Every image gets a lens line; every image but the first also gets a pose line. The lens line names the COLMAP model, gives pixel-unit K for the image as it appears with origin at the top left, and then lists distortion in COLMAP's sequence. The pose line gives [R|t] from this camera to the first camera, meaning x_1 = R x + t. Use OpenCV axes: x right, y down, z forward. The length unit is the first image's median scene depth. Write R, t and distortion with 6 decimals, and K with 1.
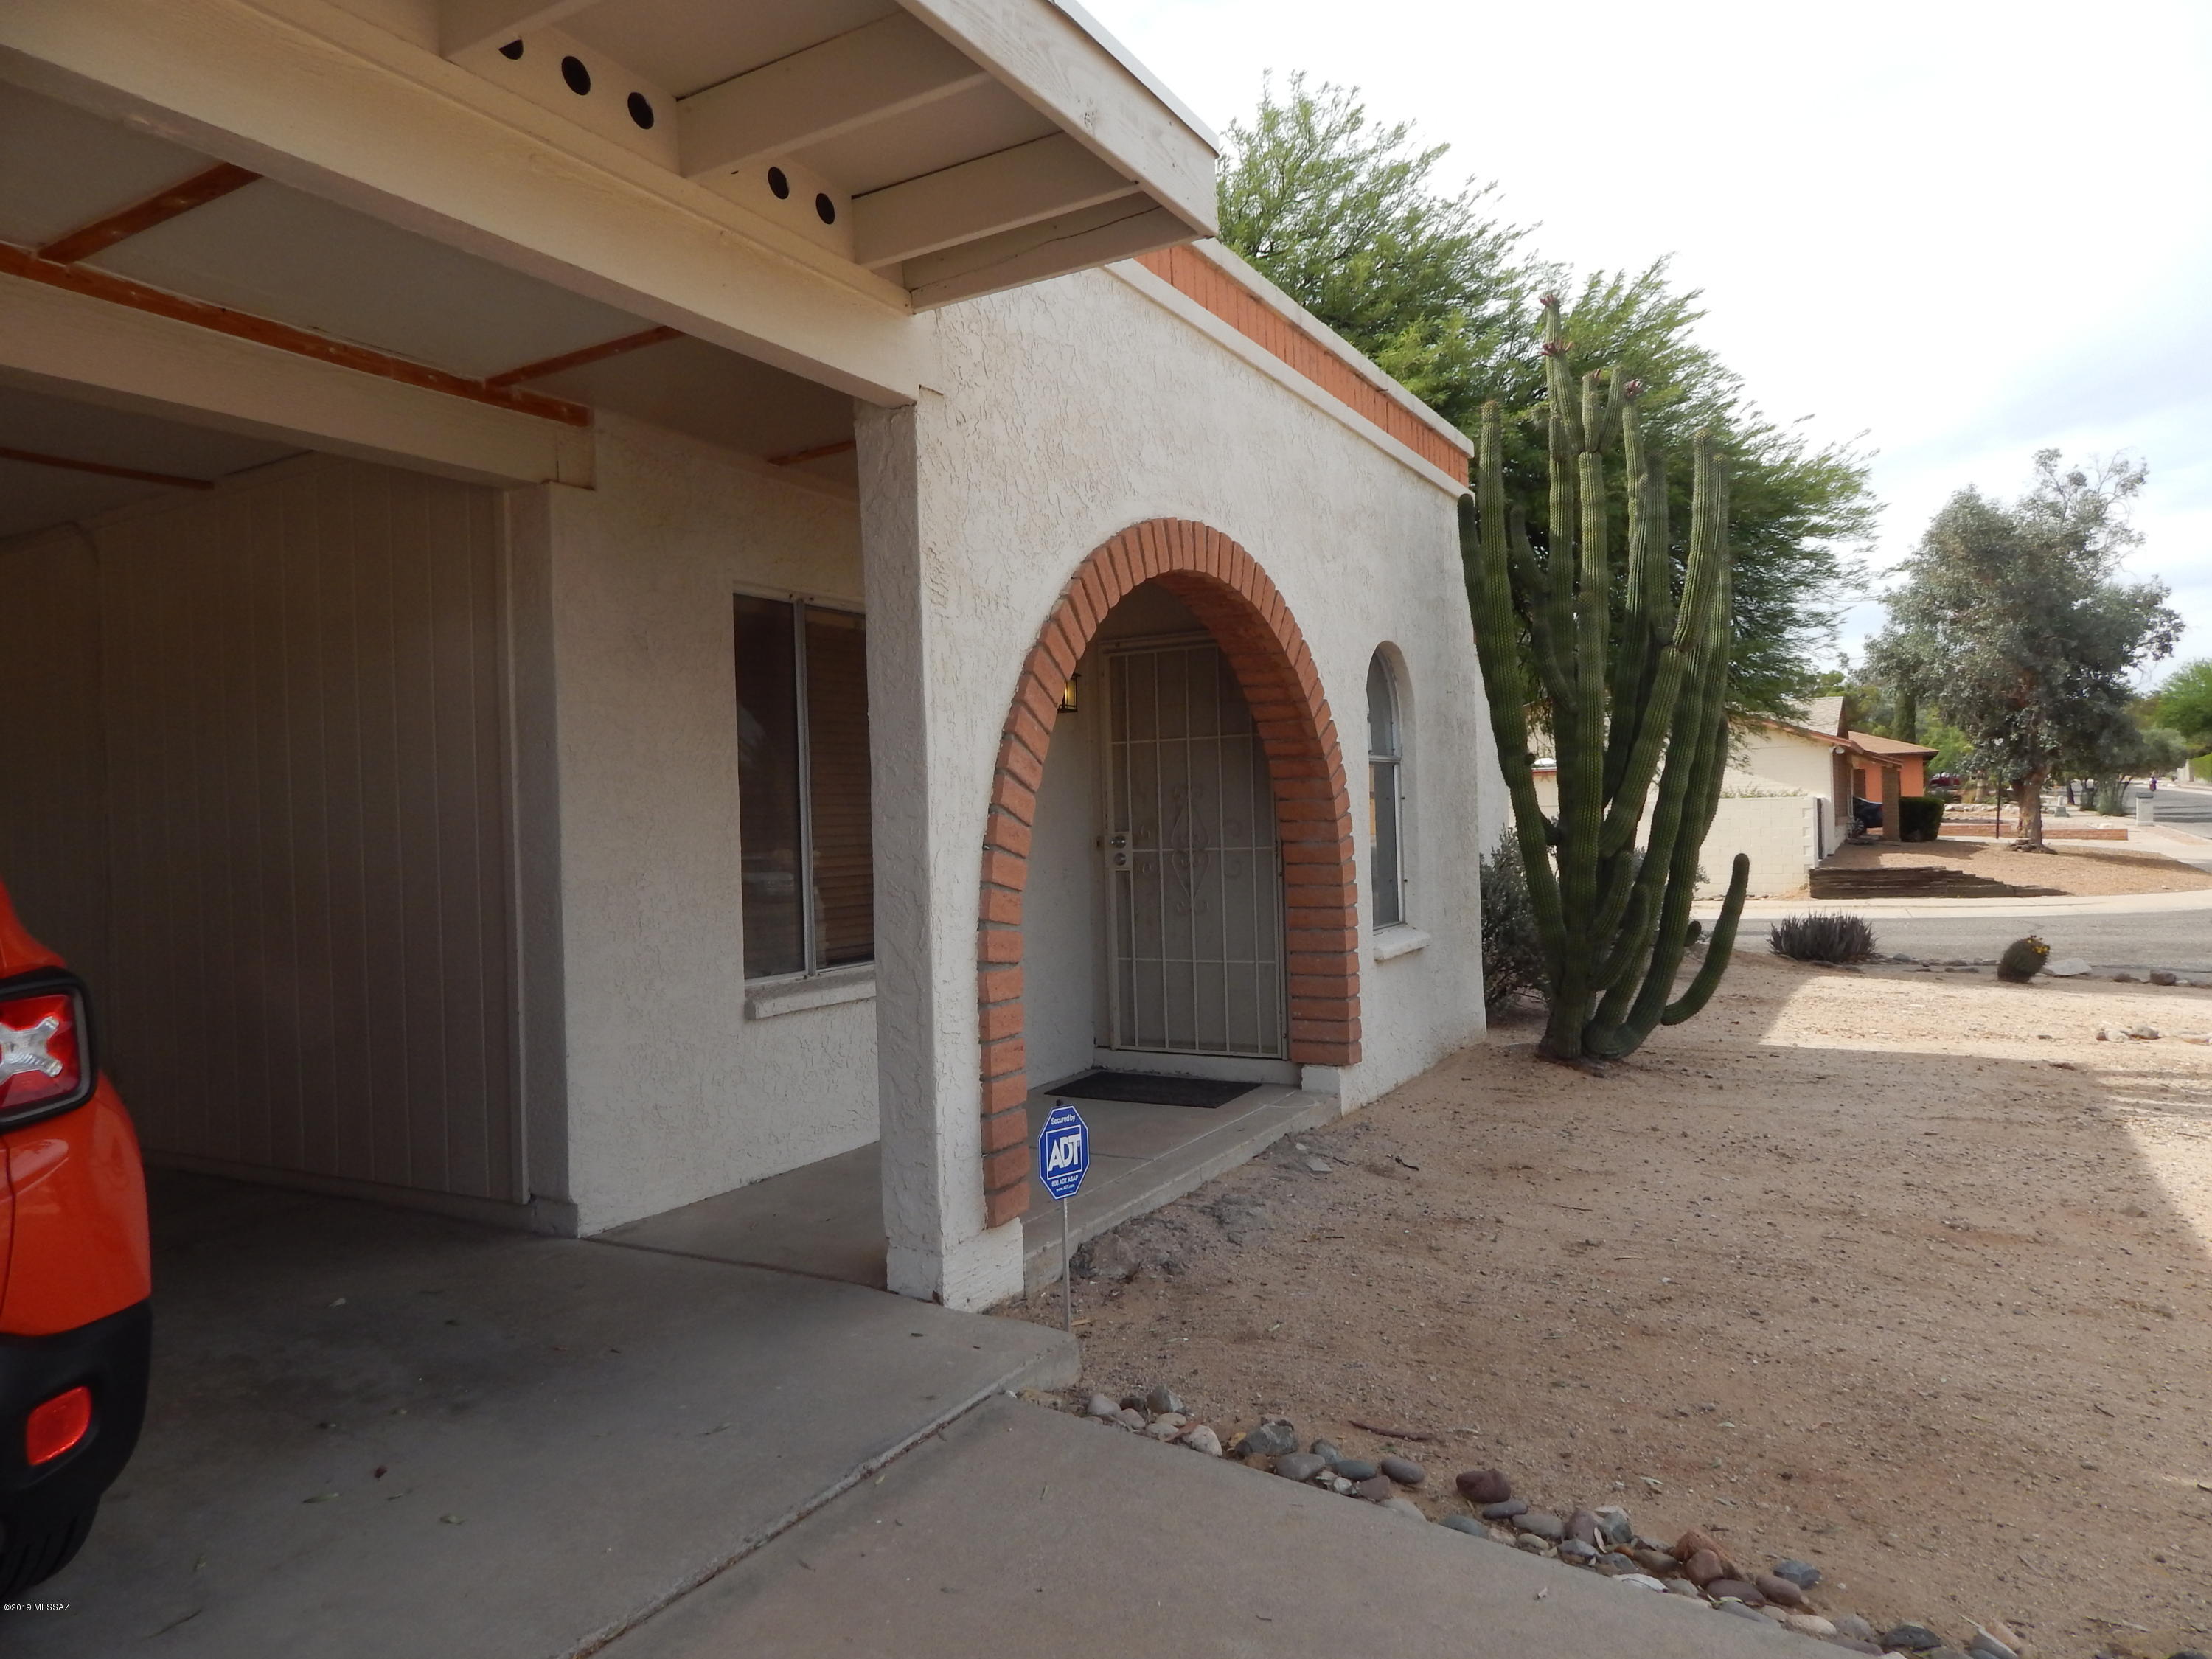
lens RADIAL K [[1468.2, 0, 1106.5], [0, 1468.2, 835.5], [0, 0, 1]] dist [0.014846, -0.011524]
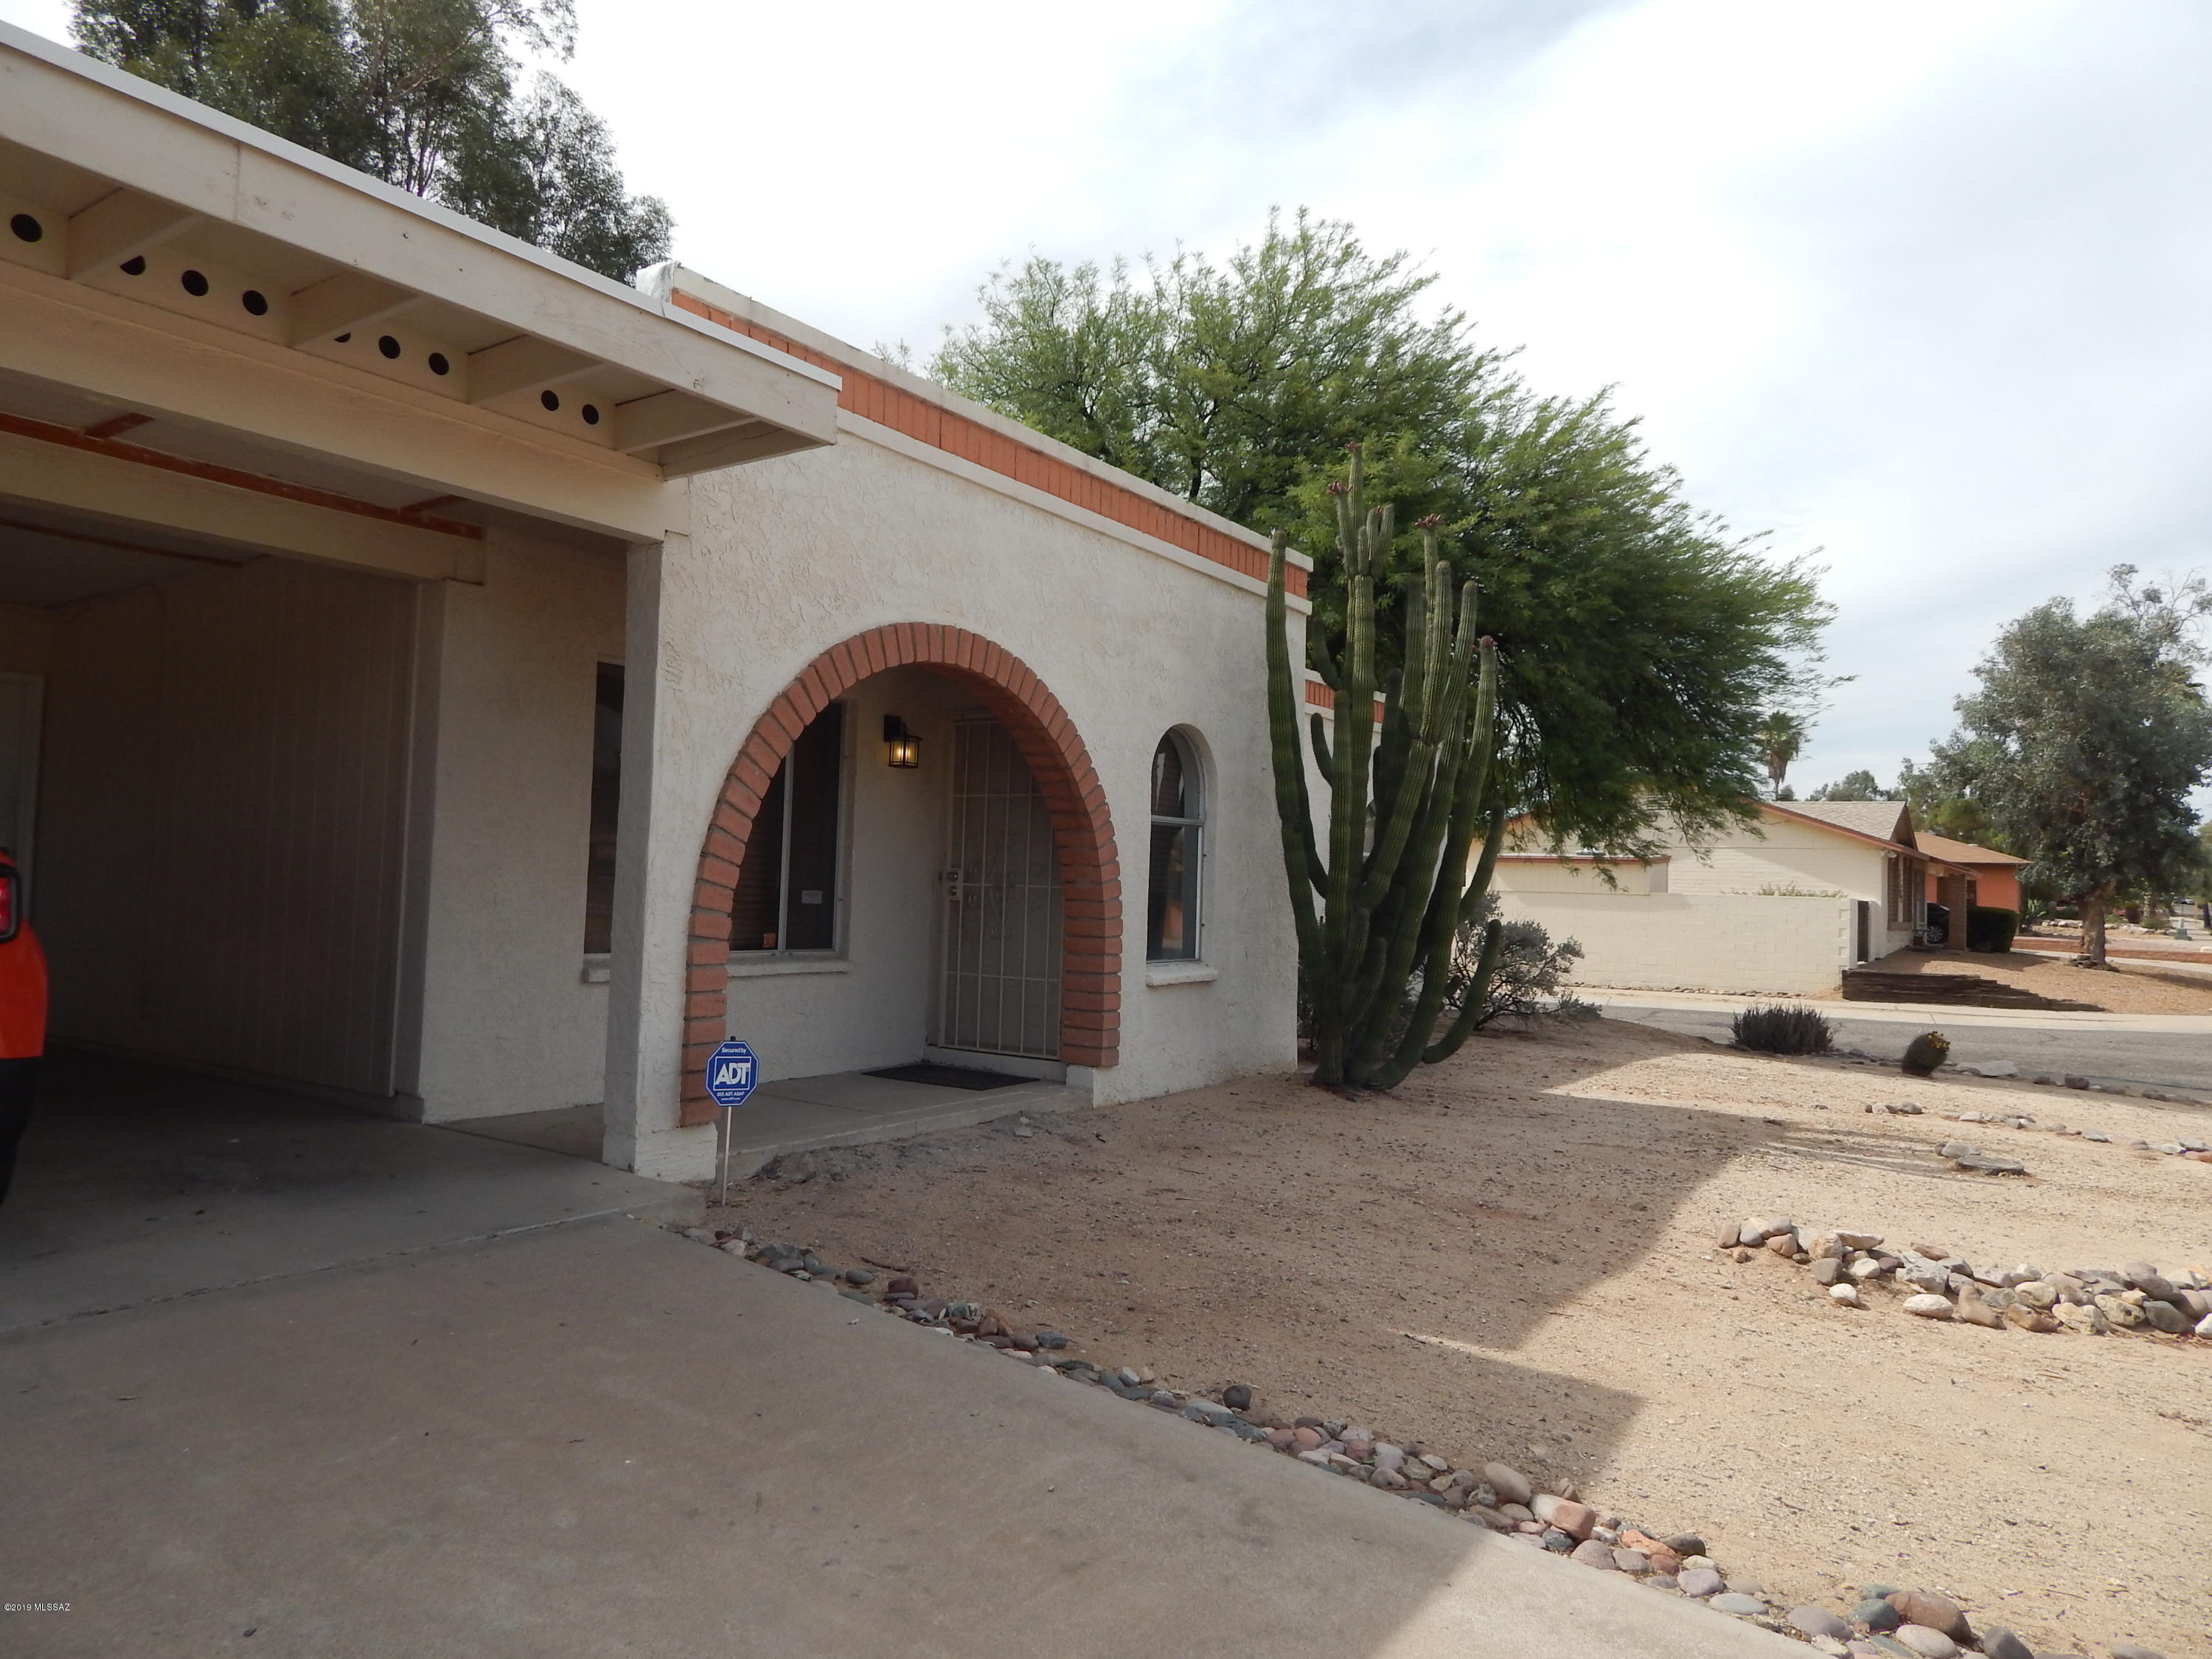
lens RADIAL K [[1468.2, 0, 1100.1], [0, 1468.2, 841.1], [0, 0, 1]] dist [0.014846, -0.011524]
pose [[0.994375, 0.055553, -0.090184, 0.244808], [-0.059177, 0.997523, -0.038018, 0.014866], [0.087849, 0.043141, 0.995199, -0.211444]]
